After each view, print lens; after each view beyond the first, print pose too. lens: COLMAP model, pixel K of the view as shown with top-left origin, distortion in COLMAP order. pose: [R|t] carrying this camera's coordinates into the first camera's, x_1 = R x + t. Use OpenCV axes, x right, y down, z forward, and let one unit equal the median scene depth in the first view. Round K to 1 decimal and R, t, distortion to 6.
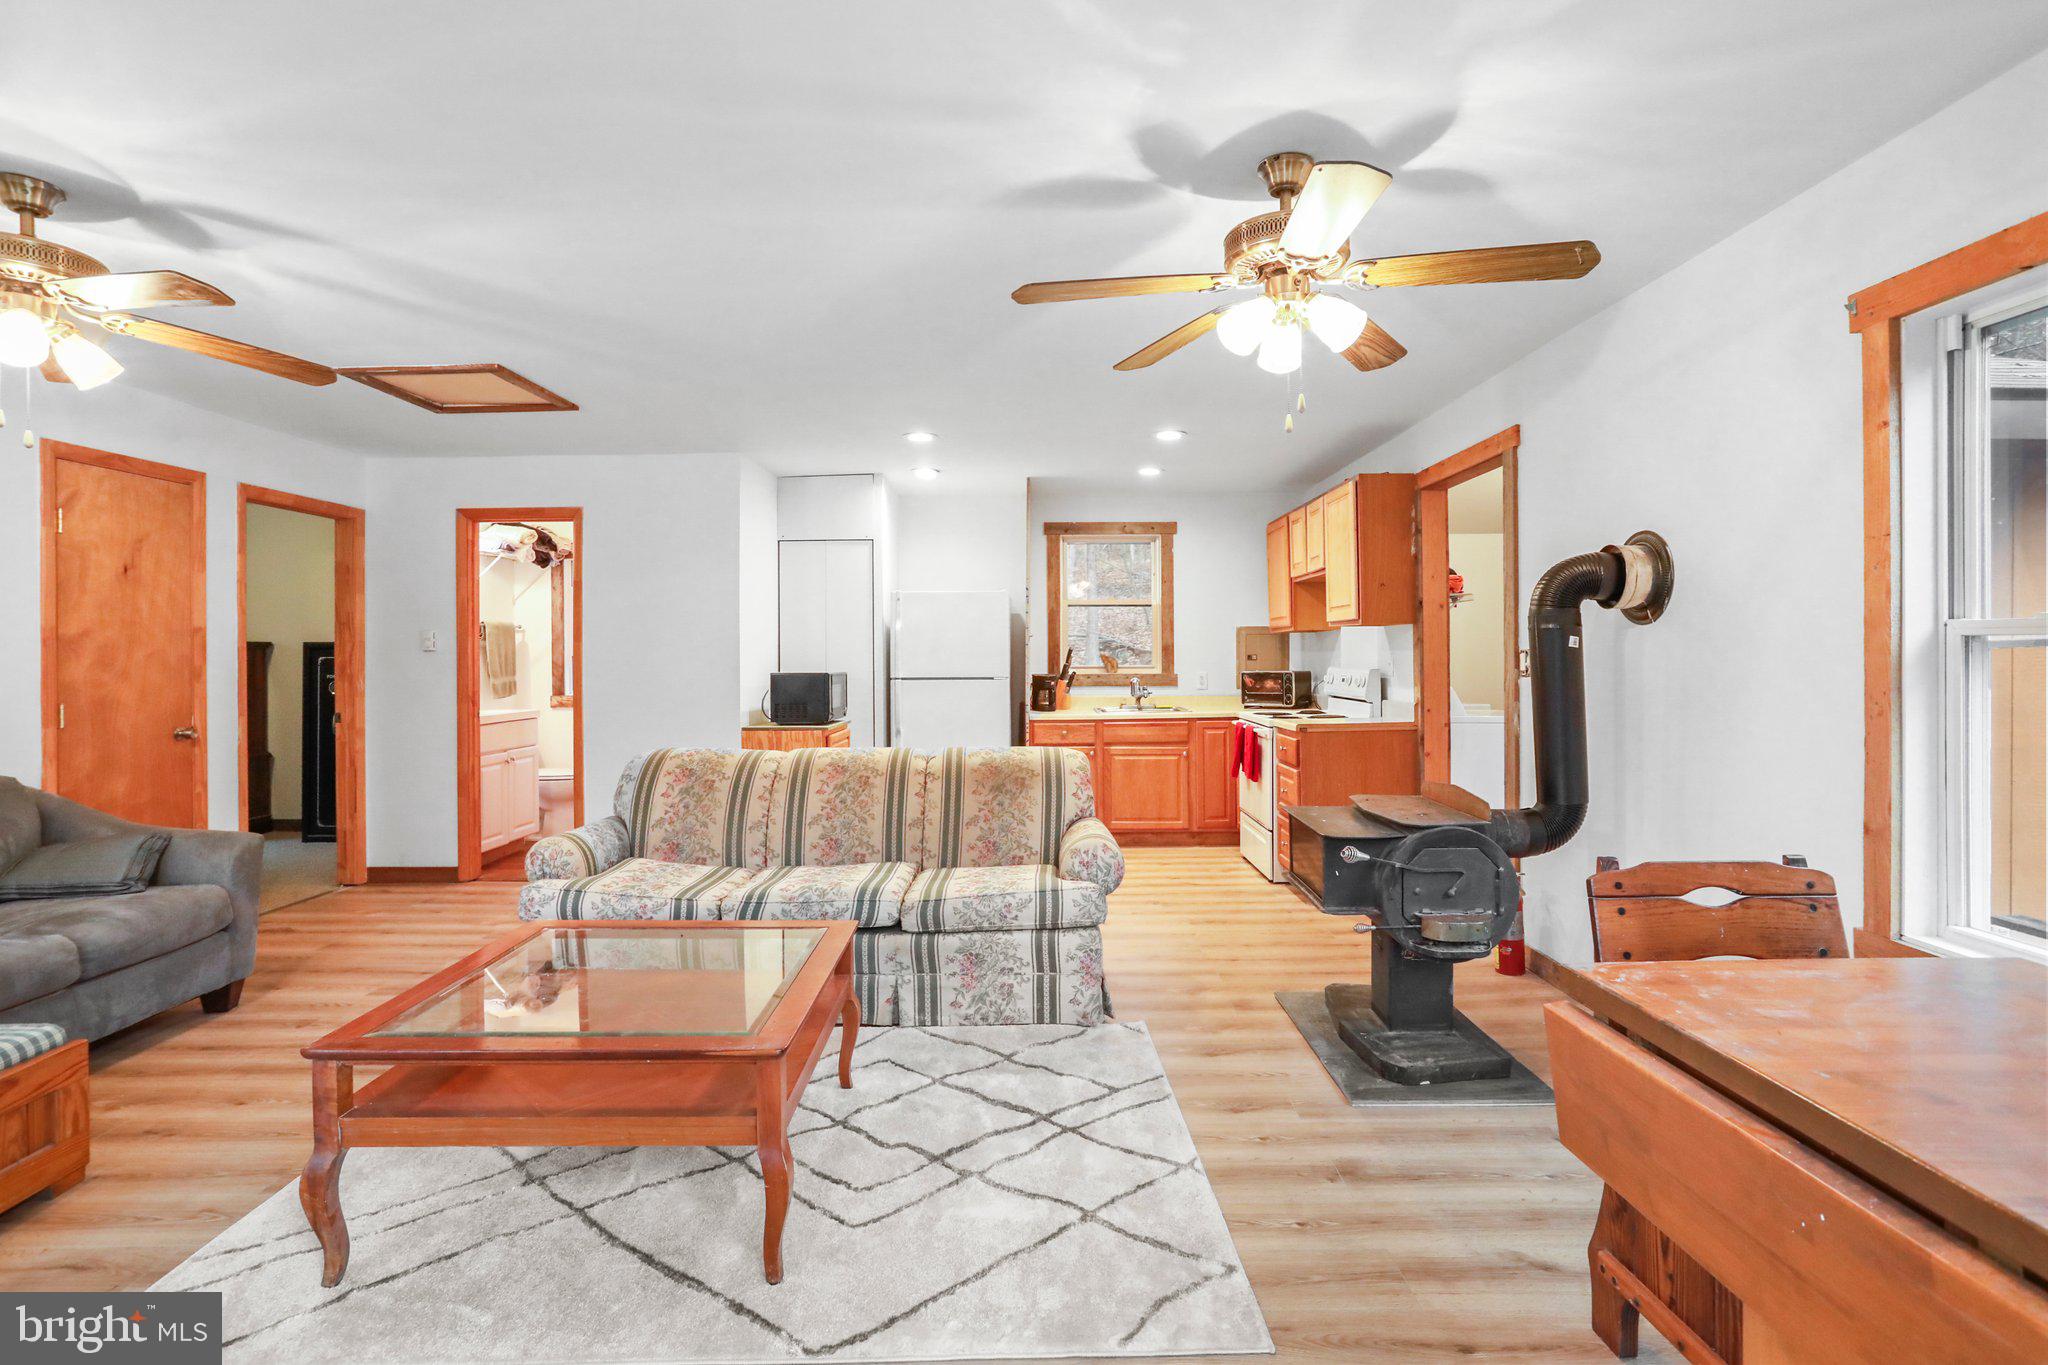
lens RADIAL K [[991.0, 0, 1026.8], [0, 991.0, 660.7], [0, 0, 1]] dist [-0.055209, 0.026969]
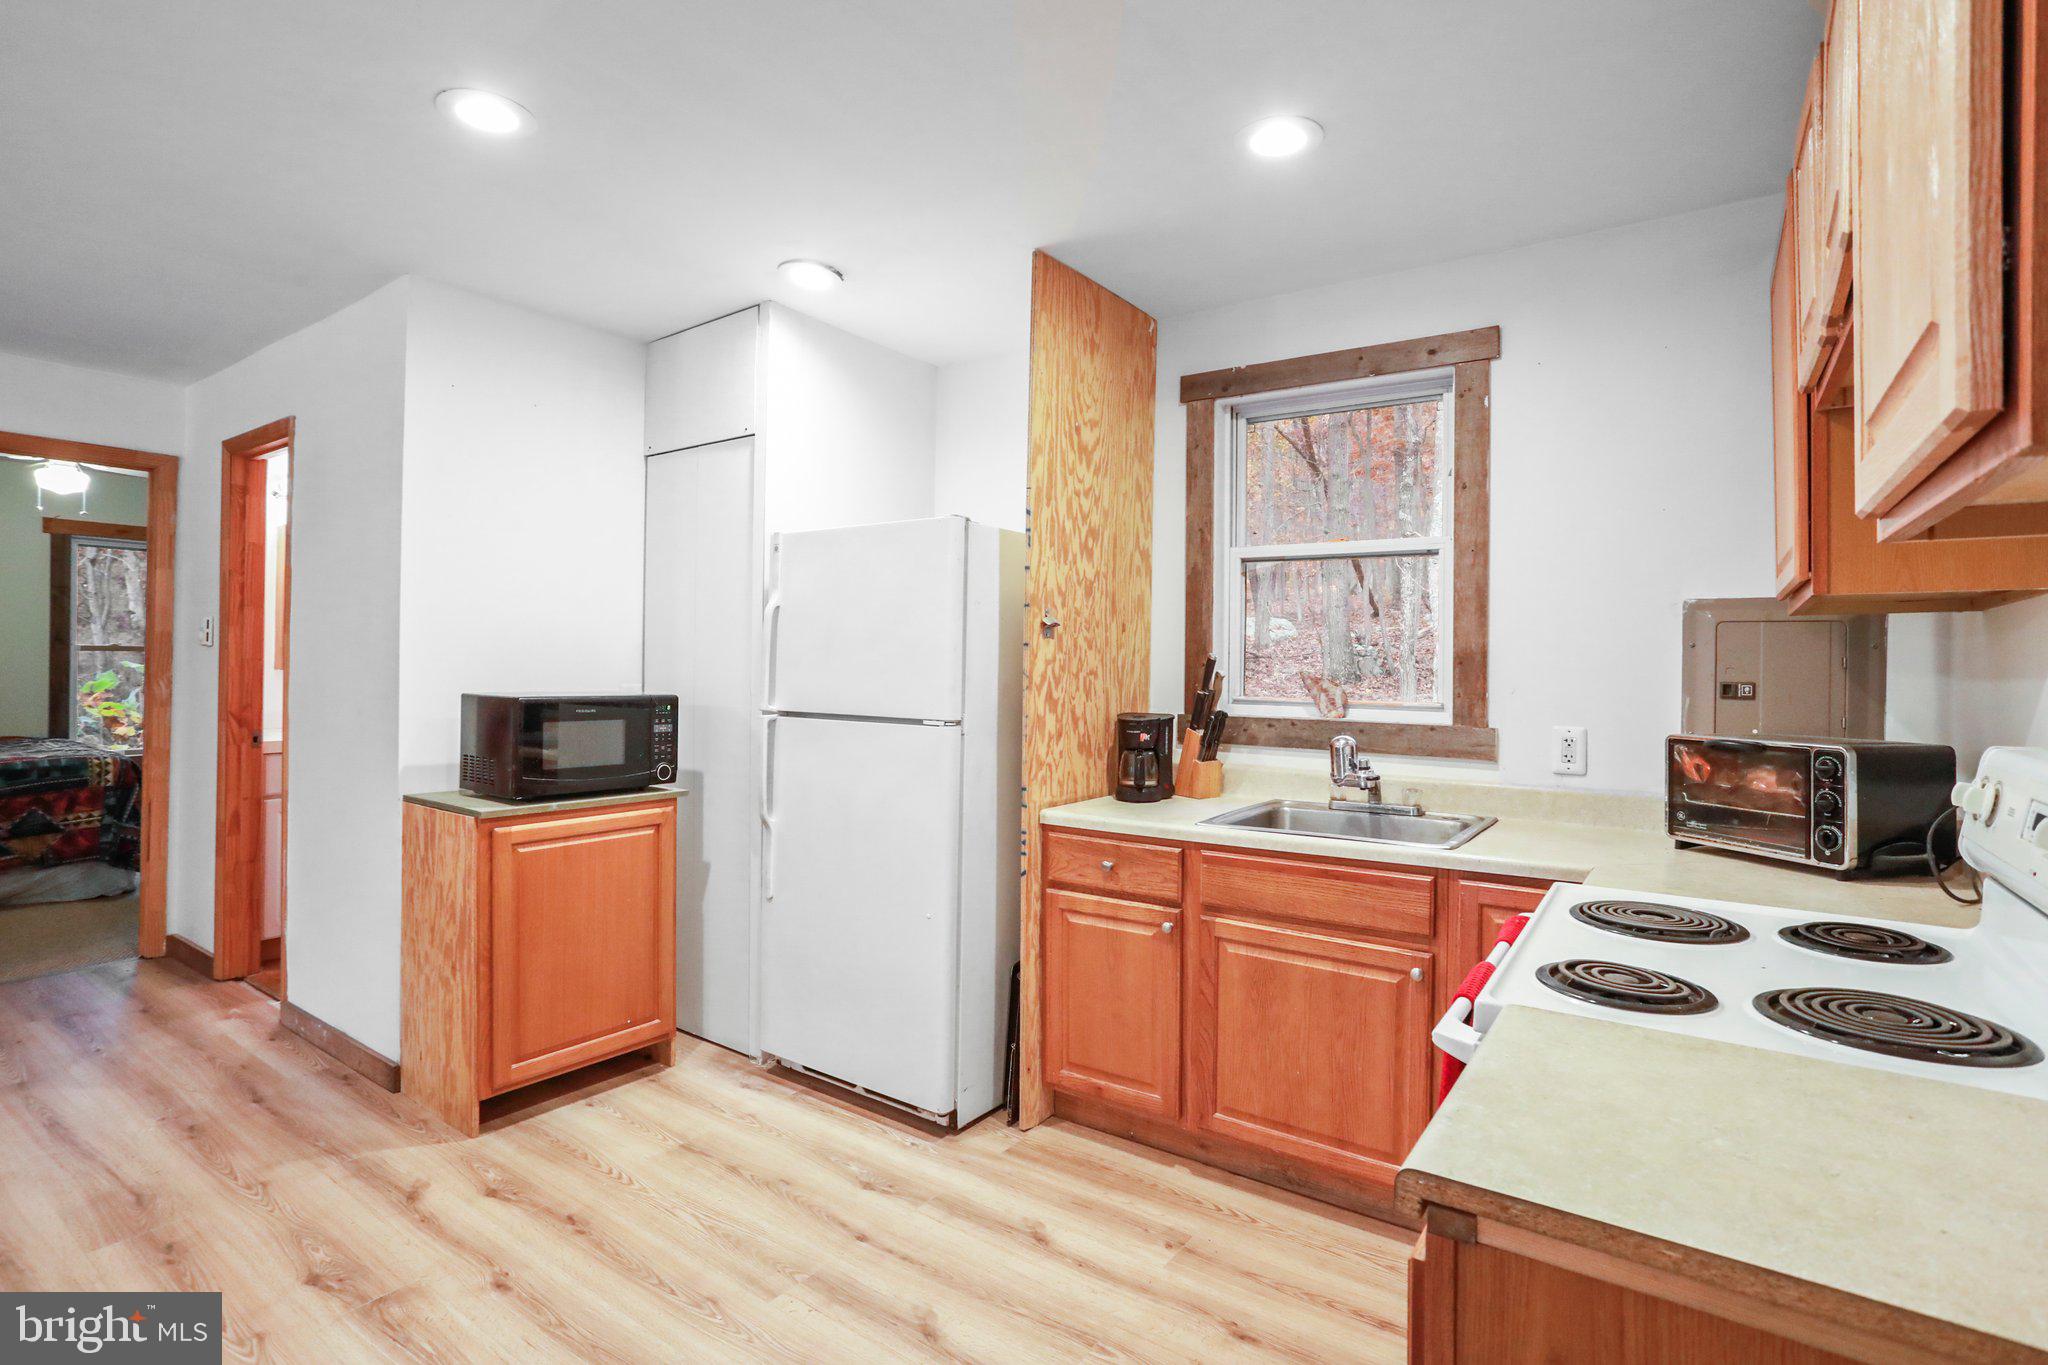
lens RADIAL K [[991.0, 0, 1035.8], [0, 991.0, 657.0], [0, 0, 1]] dist [-0.055209, 0.026969]
pose [[0.819638, 0.013774, -0.572716, 0.400617], [-0.021172, 0.999756, -0.006256, -0.013762], [0.572490, 0.017253, 0.819730, 1.080069]]
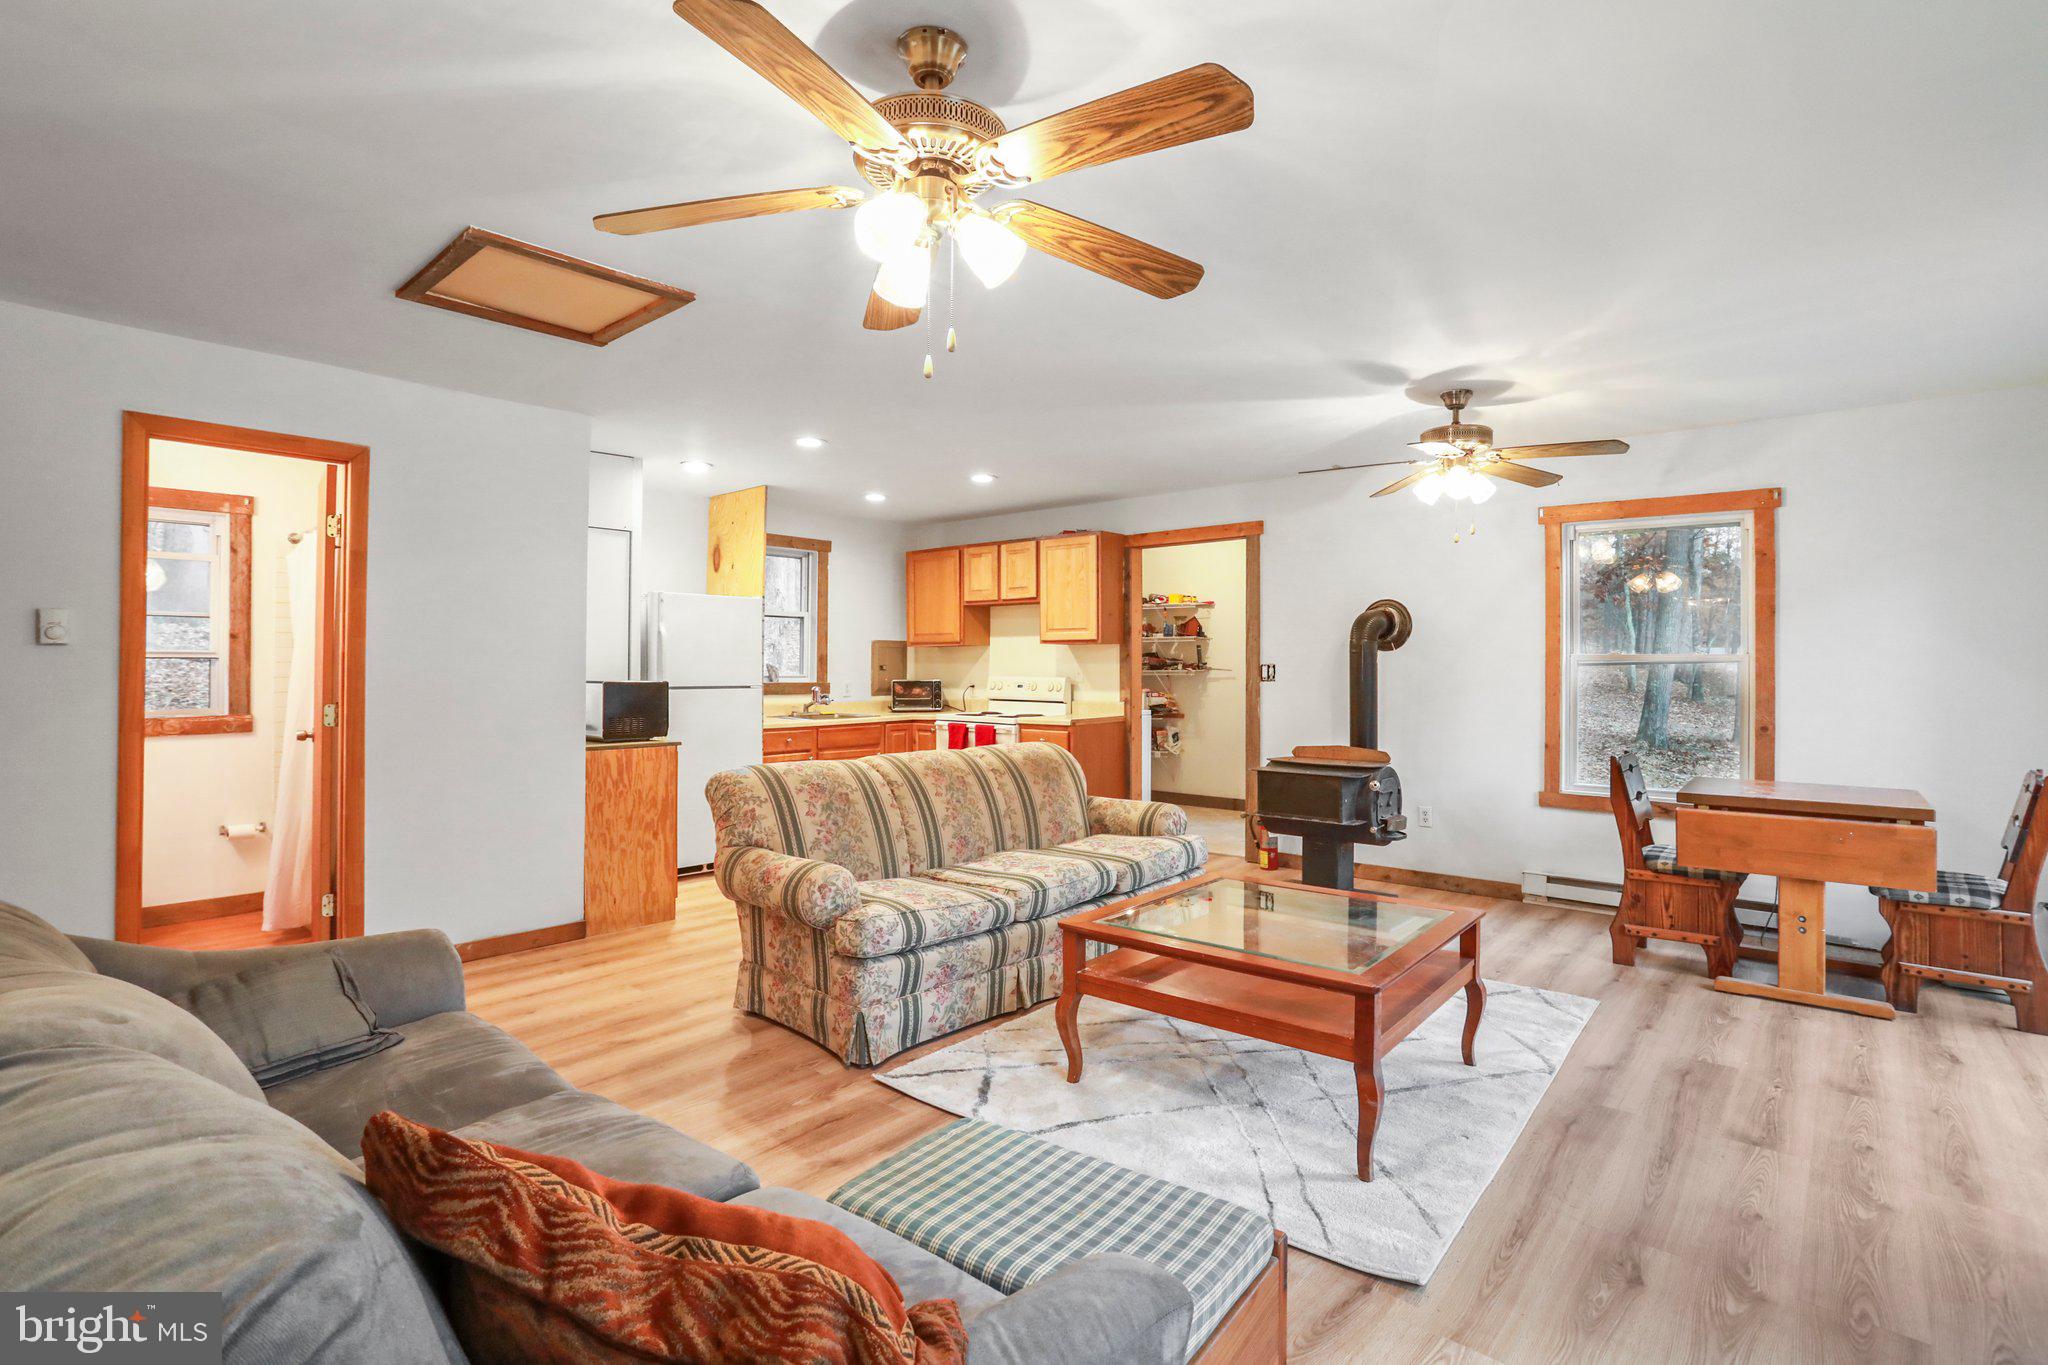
lens RADIAL K [[991.0, 0, 1032.9], [0, 991.0, 658.2], [0, 0, 1]] dist [-0.055209, 0.026969]
pose [[0.644722, 0.016429, 0.764241, -0.948594], [-0.004519, 0.999833, -0.017681, 0.008945], [-0.764404, 0.007946, 0.644689, 0.260458]]
